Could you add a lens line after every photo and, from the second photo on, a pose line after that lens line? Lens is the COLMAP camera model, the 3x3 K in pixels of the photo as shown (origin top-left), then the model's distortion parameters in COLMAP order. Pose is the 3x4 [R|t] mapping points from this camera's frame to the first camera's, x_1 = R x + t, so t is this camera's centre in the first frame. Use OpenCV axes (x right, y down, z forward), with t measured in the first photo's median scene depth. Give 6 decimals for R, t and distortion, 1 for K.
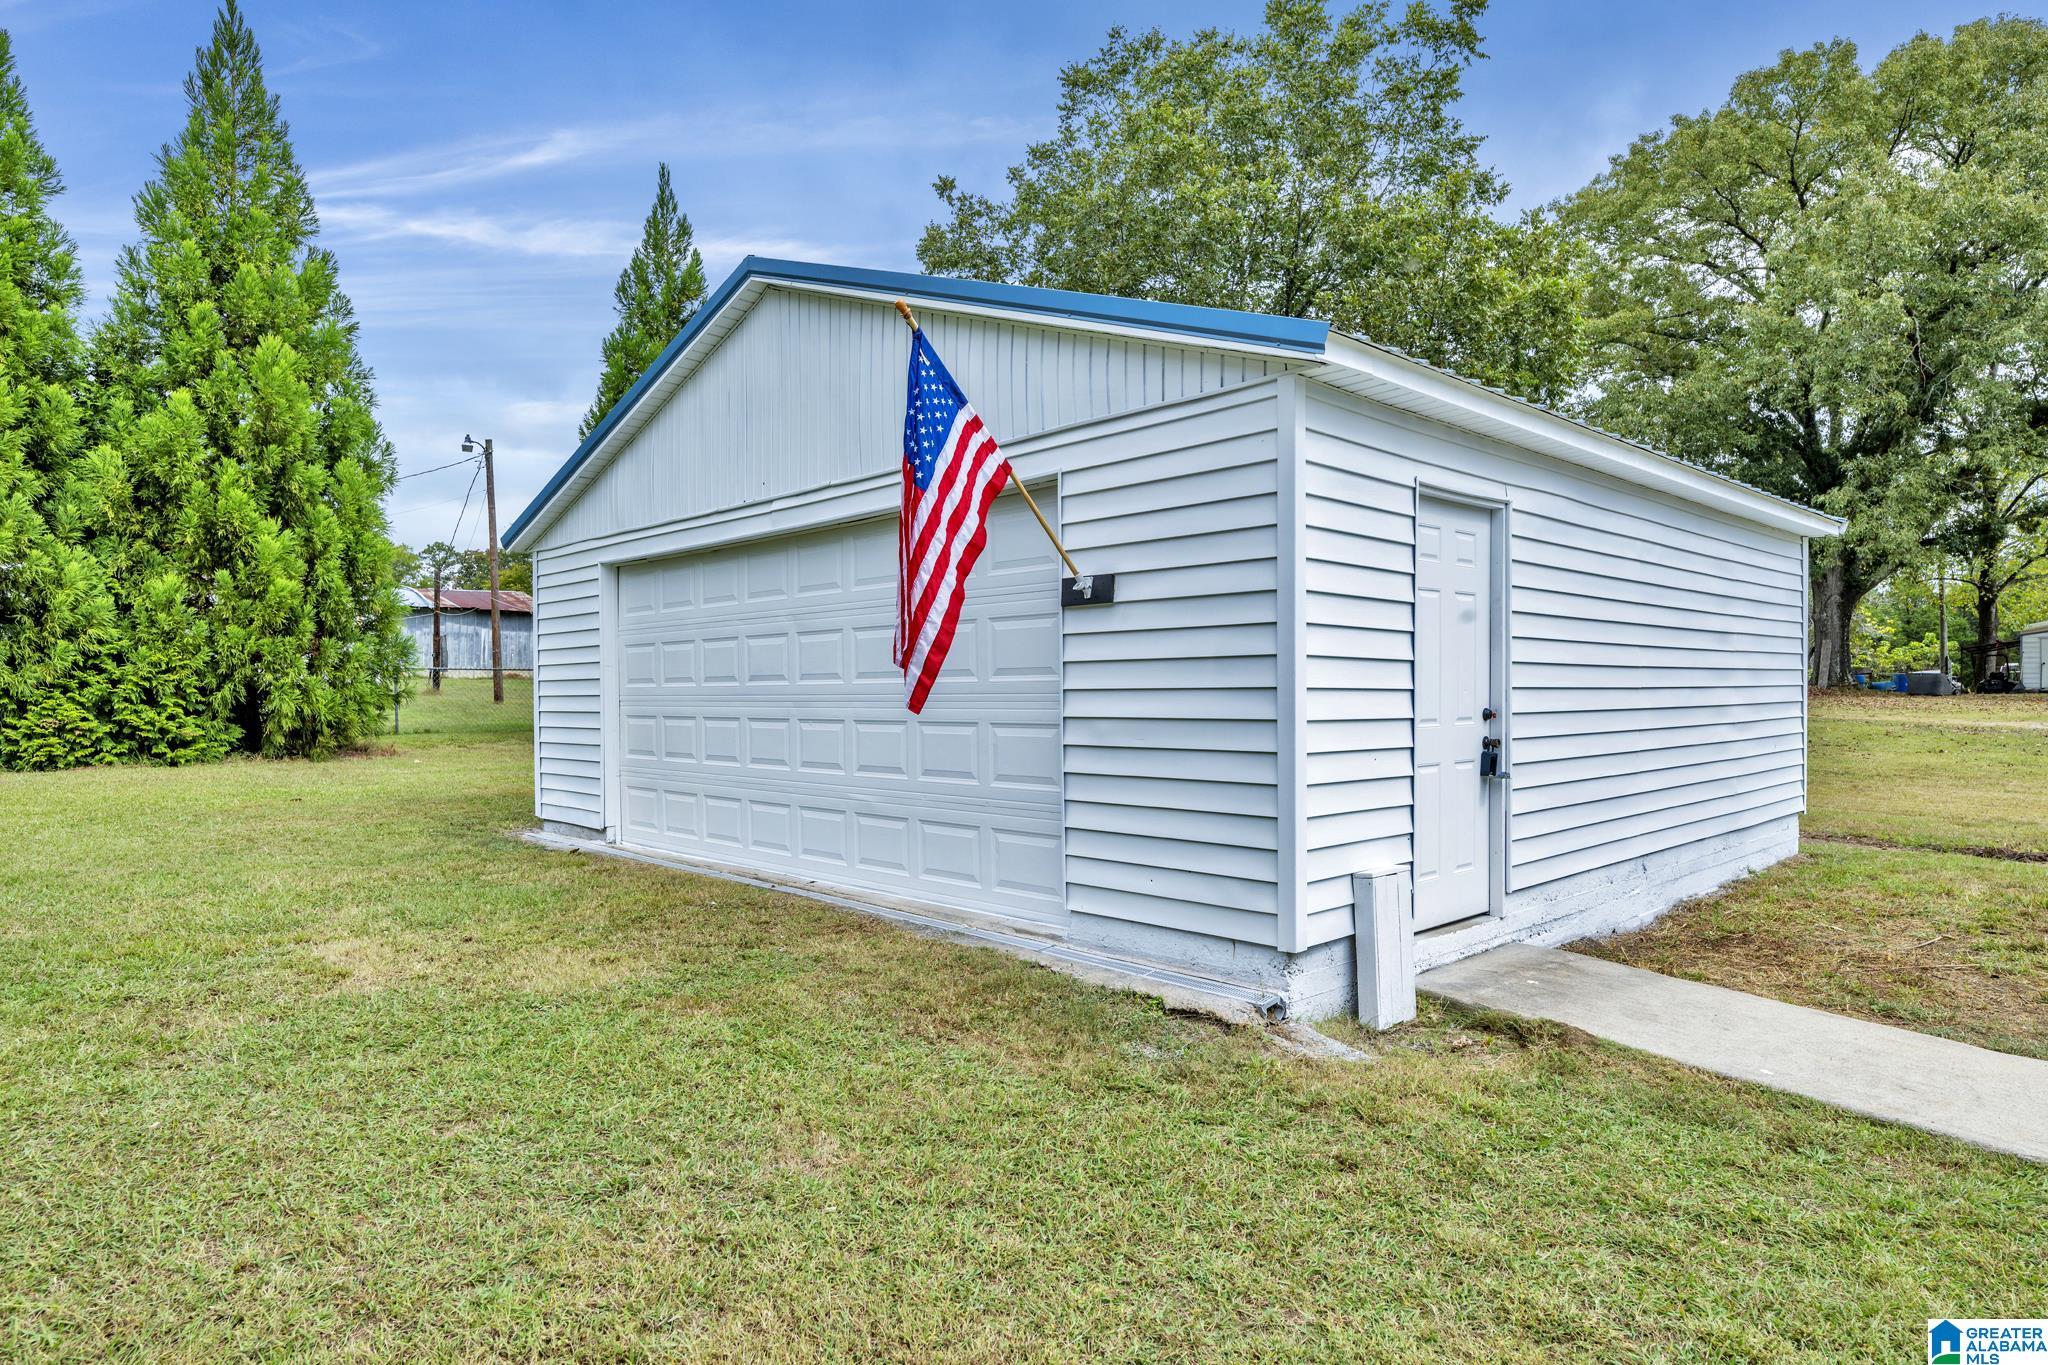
lens RADIAL K [[1185.7, 0, 1023.1], [0, 1185.7, 691.9], [0, 0, 1]] dist [0.000579, -0.000083]
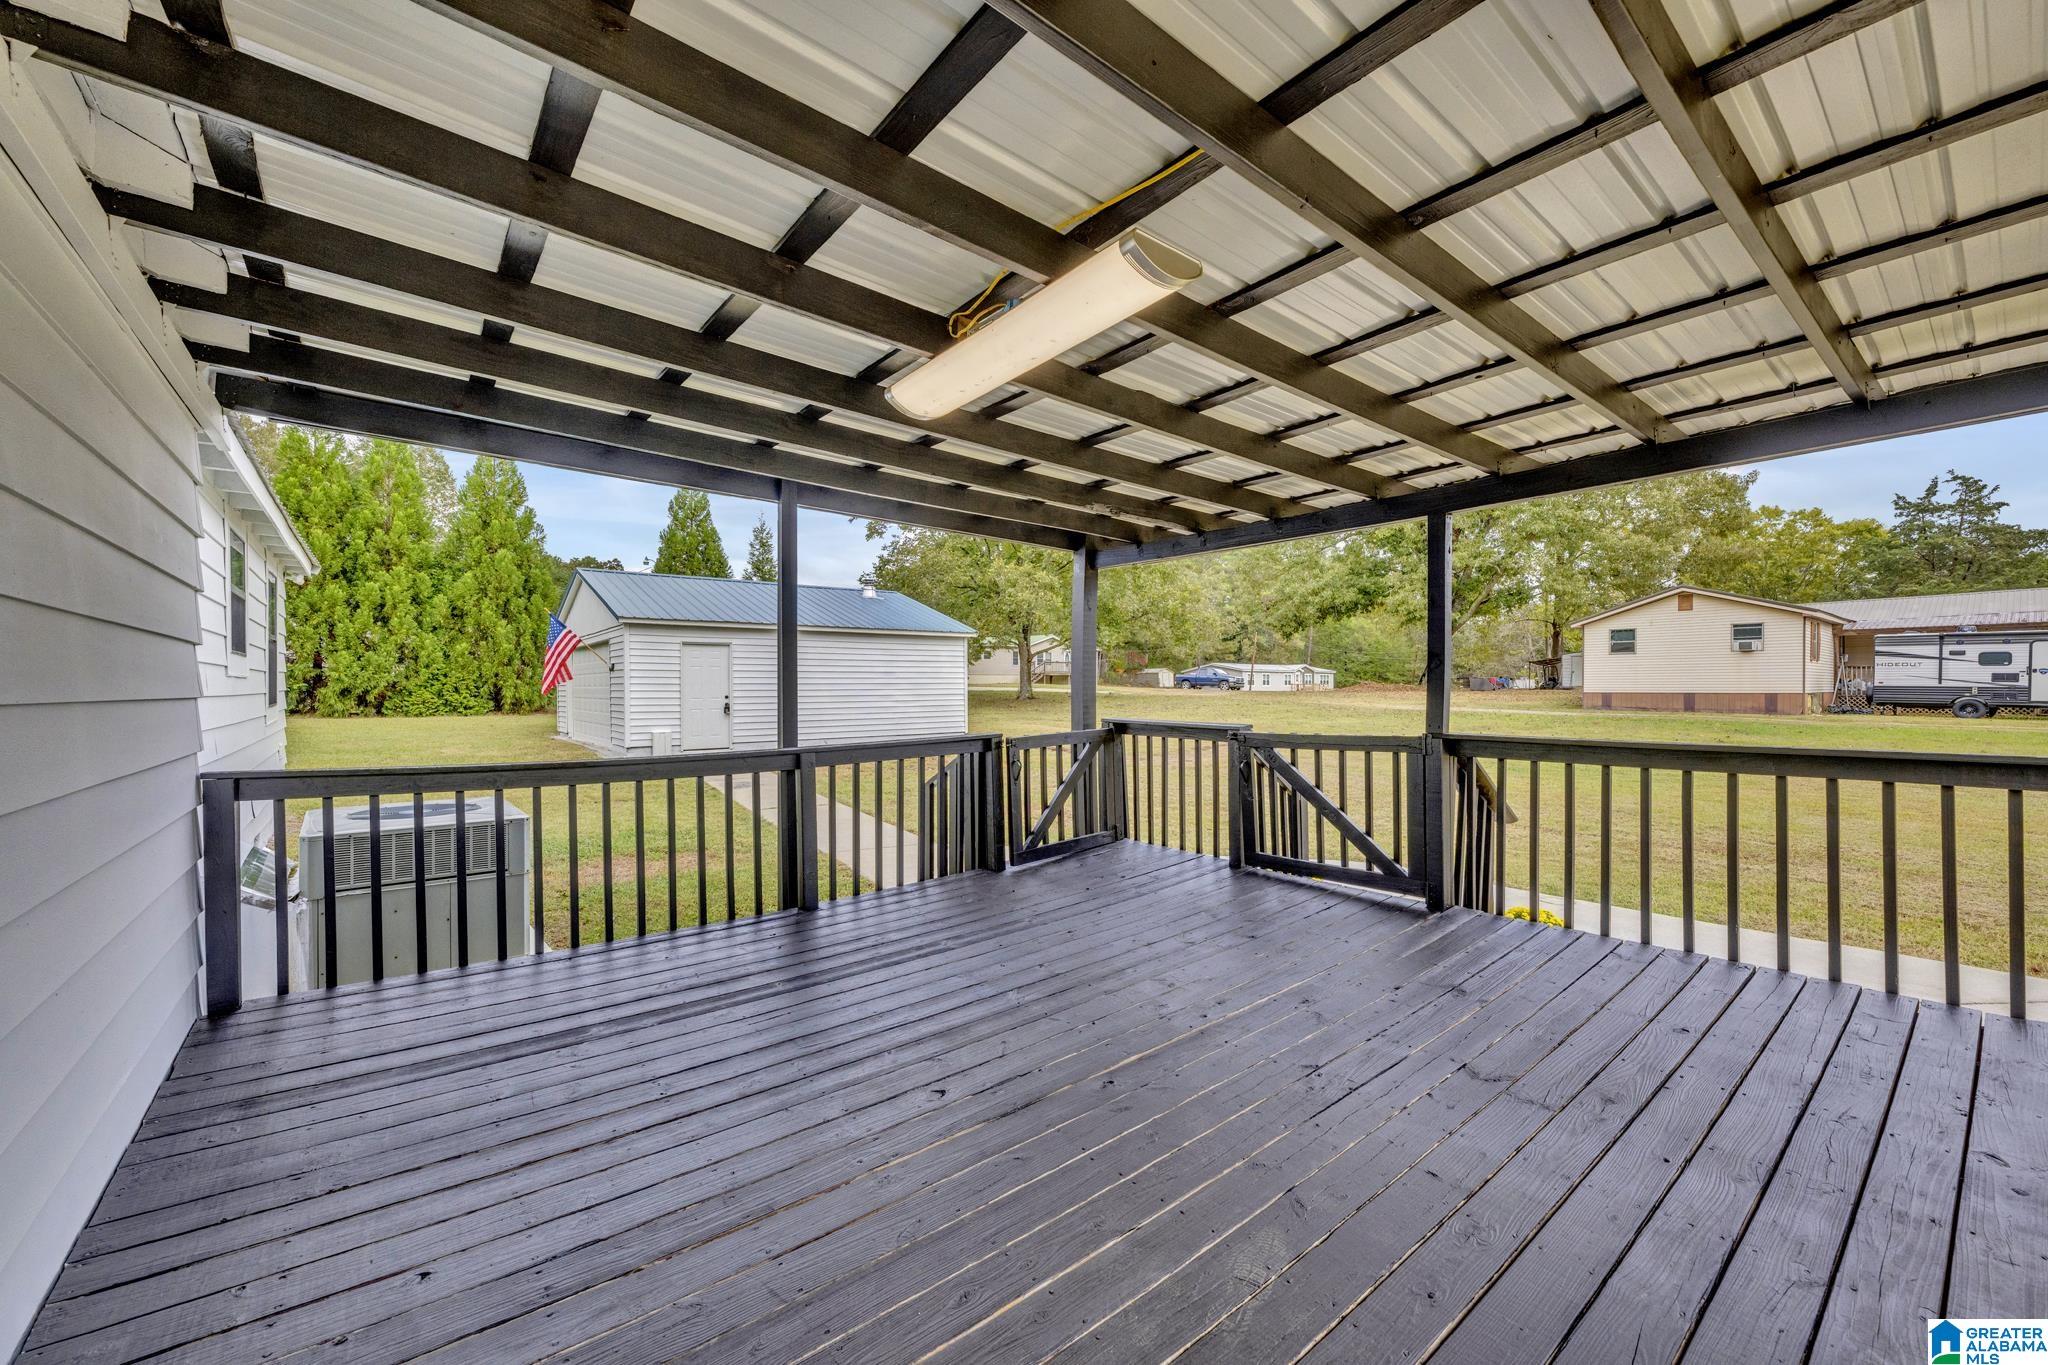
lens RADIAL K [[799.7, 0, 1025.2], [0, 799.7, 690.5], [0, 0, 1]] dist [-0.001472, -0.000145]
pose [[0.996016, 0.002026, -0.089156, 0.665410], [-0.001307, 0.999966, 0.008116, -0.010259], [0.089169, -0.007967, 0.995985, -0.641530]]
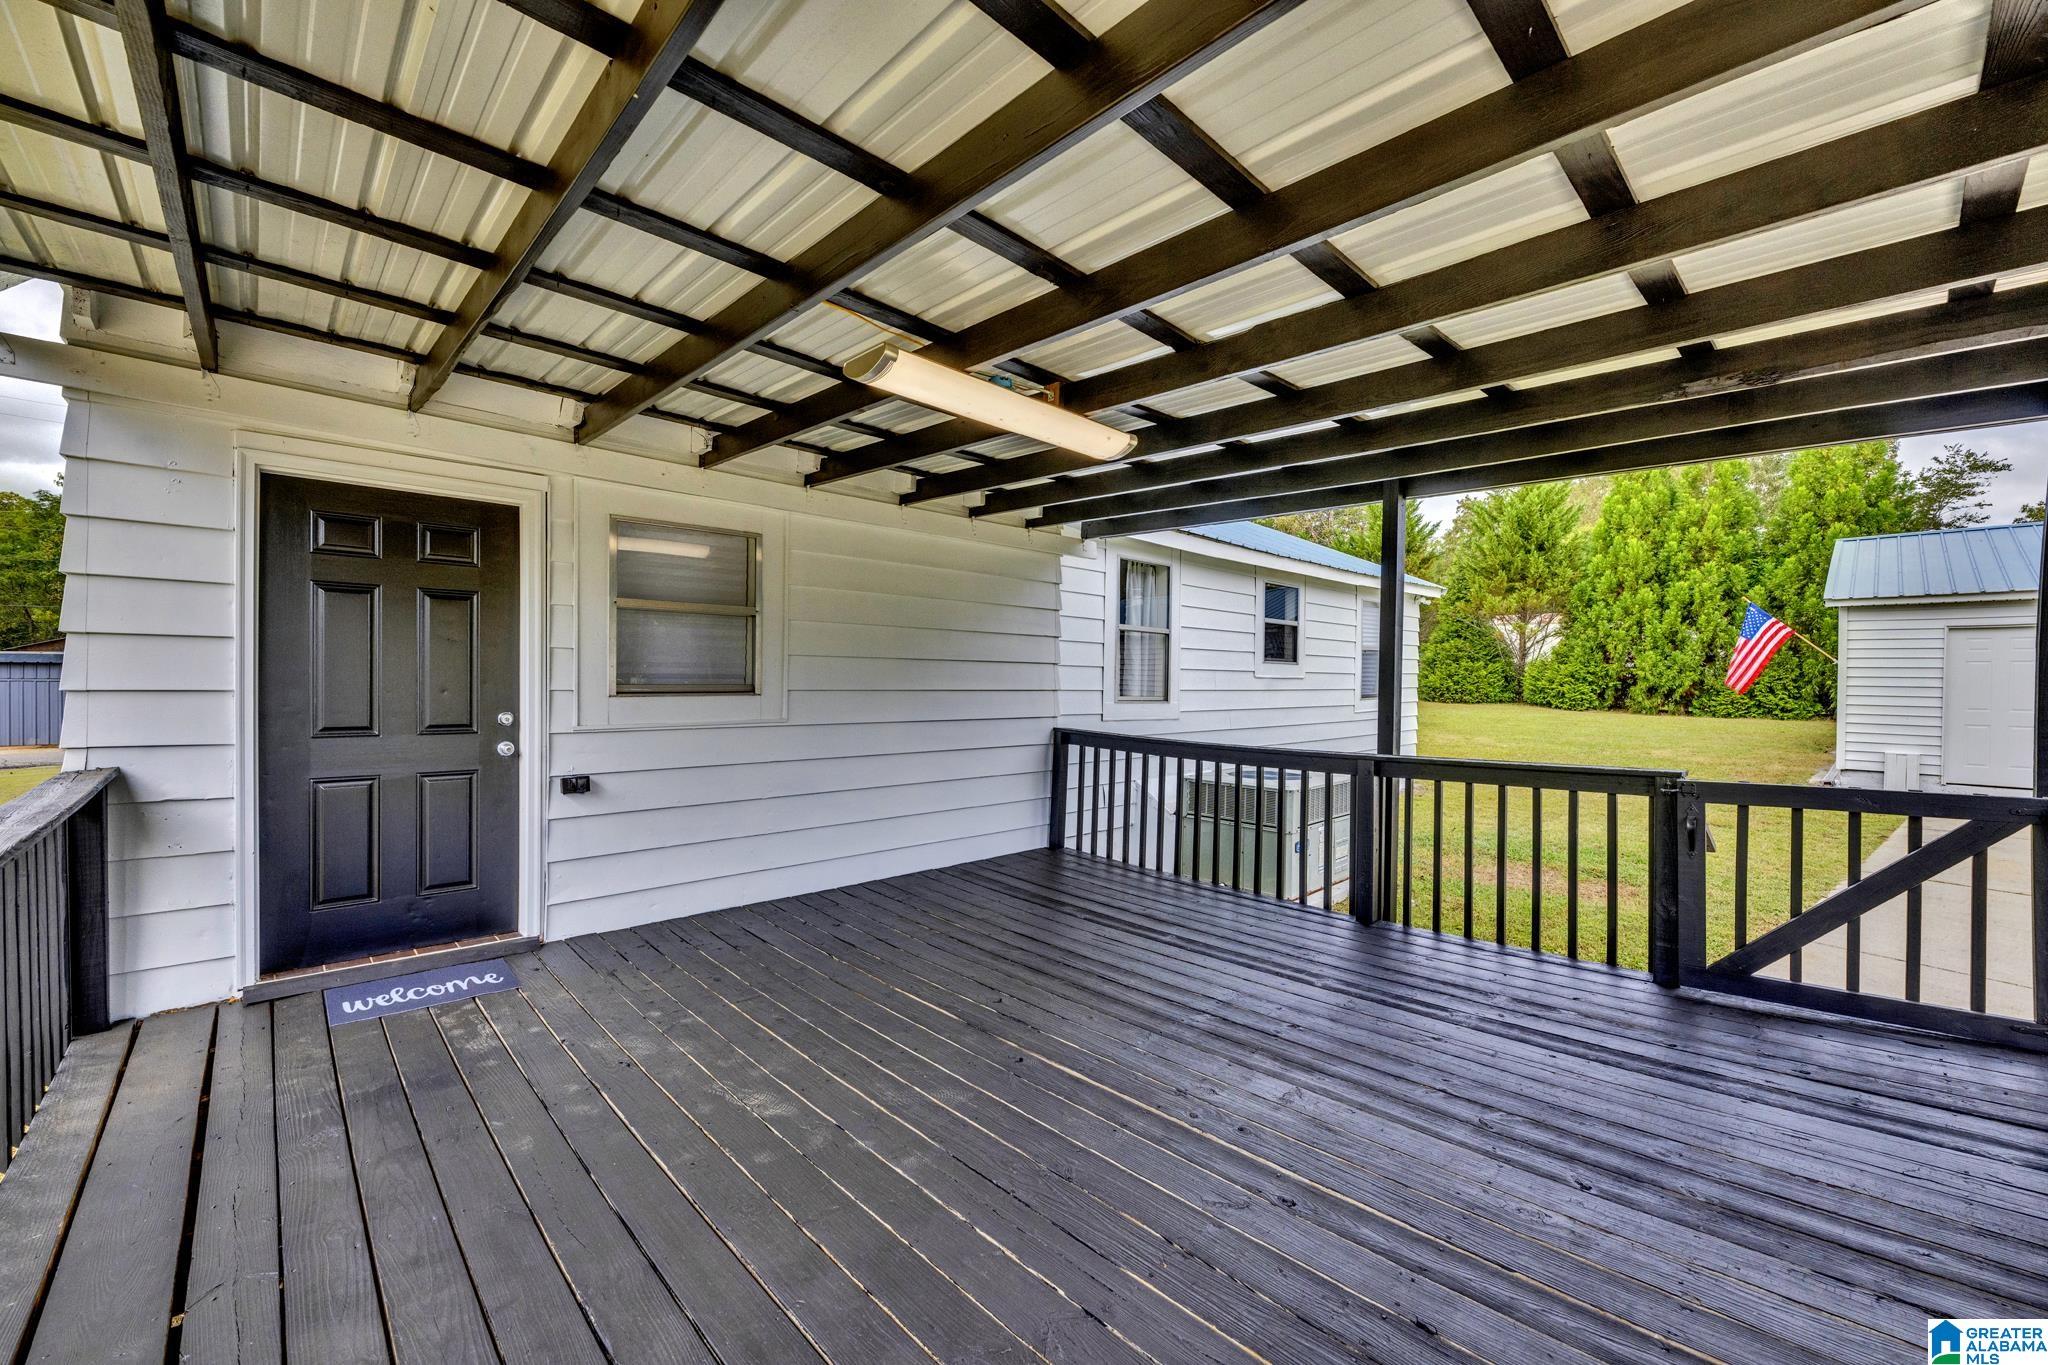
lens RADIAL K [[799.7, 0, 1025.2], [0, 799.7, 690.5], [0, 0, 1]] dist [-0.001472, -0.000145]
pose [[0.010180, 0.019557, -0.999757, 0.824338], [-0.008400, 0.999775, 0.019472, -0.013492], [0.999913, 0.008200, 0.010342, -0.496153]]
